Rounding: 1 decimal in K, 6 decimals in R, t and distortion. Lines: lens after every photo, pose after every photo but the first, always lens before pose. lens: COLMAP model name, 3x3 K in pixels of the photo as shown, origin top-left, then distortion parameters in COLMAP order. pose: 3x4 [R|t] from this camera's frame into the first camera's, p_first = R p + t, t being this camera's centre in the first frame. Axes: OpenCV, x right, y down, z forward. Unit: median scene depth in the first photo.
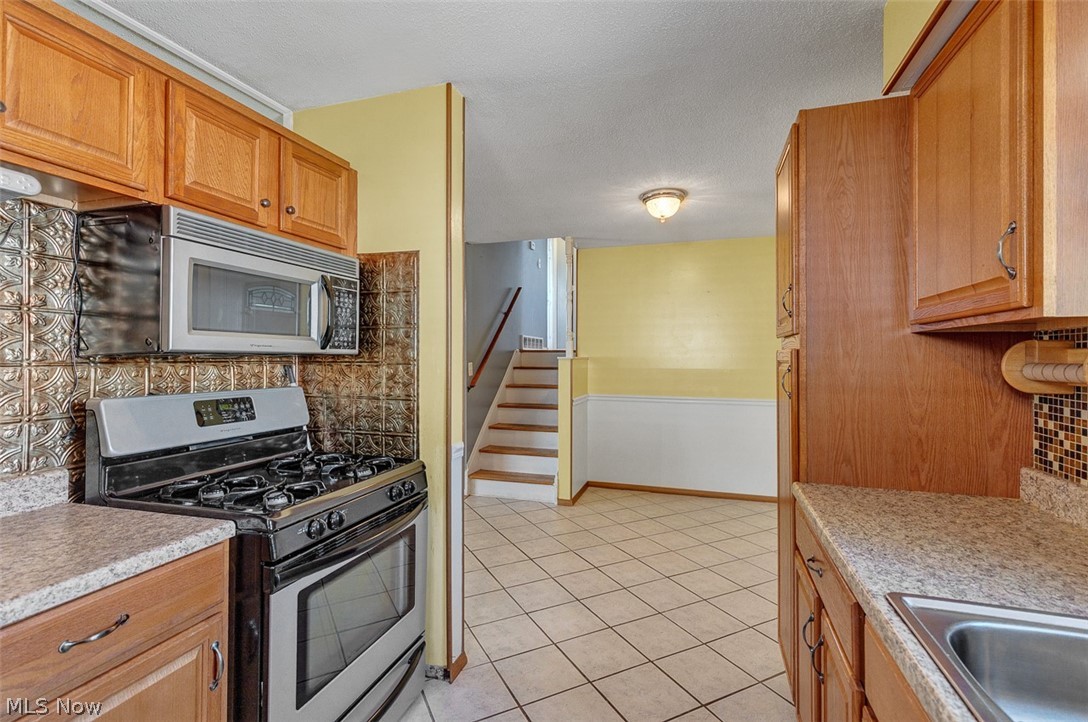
lens RADIAL K [[499.0, 0, 546.3], [0, 499.0, 357.3], [0, 0, 1]] dist [0.008679, -0.002386]
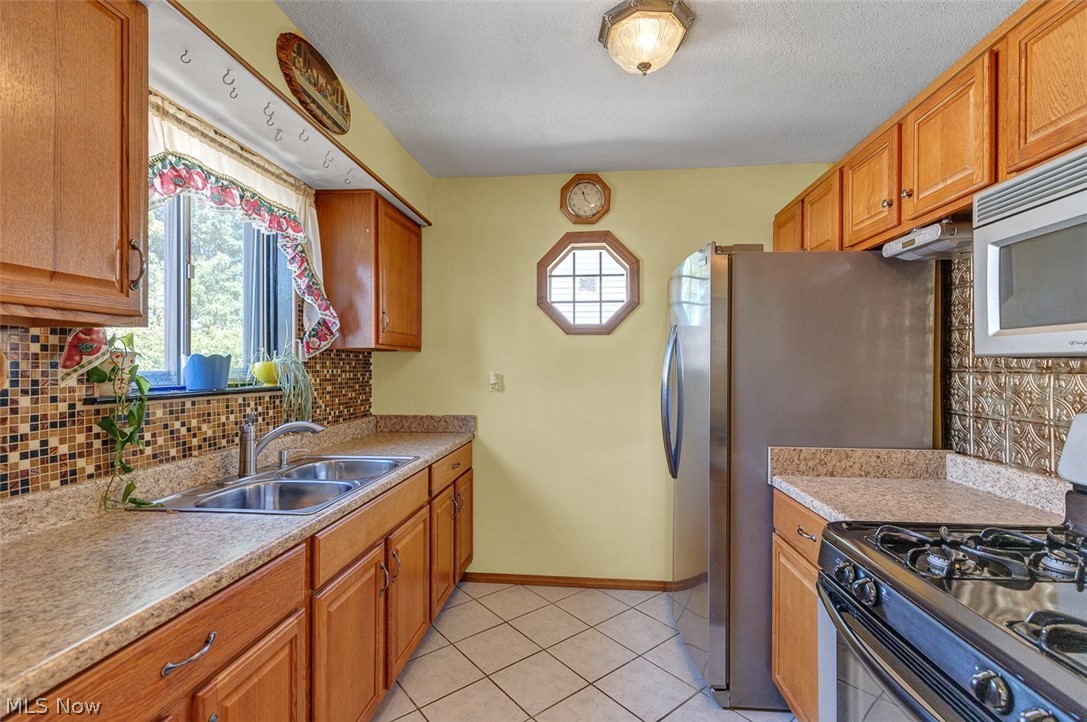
lens RADIAL K [[498.5, 0, 542.1], [0, 498.5, 362.8], [0, 0, 1]] dist [0.008679, -0.002386]
pose [[-0.975604, -0.006601, -0.219439, 0.142447], [-0.005119, 0.999960, -0.007320, 0.006367], [0.219478, -0.006018, -0.975599, 1.185008]]
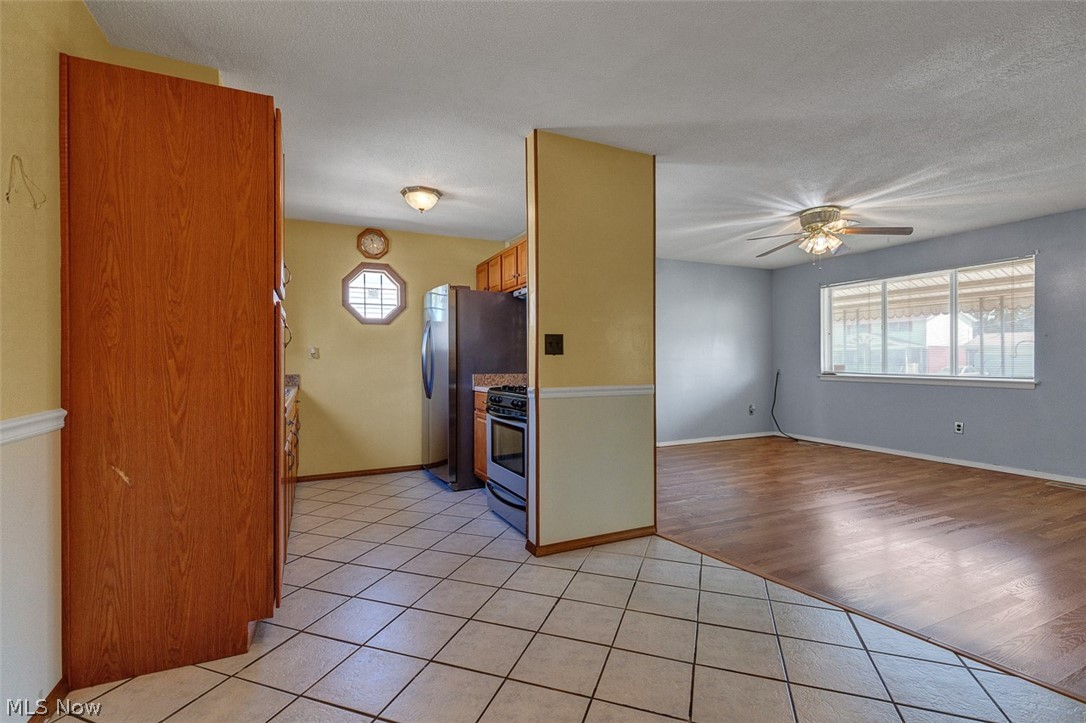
lens RADIAL K [[498.1, 0, 548.0], [0, 498.1, 359.5], [0, 0, 1]] dist [0.008679, -0.002386]
pose [[-0.712377, 0.001237, -0.701796, 0.803589], [0.006055, 0.999972, -0.004383, 0.101462], [0.701771, -0.007371, -0.712364, 2.129920]]
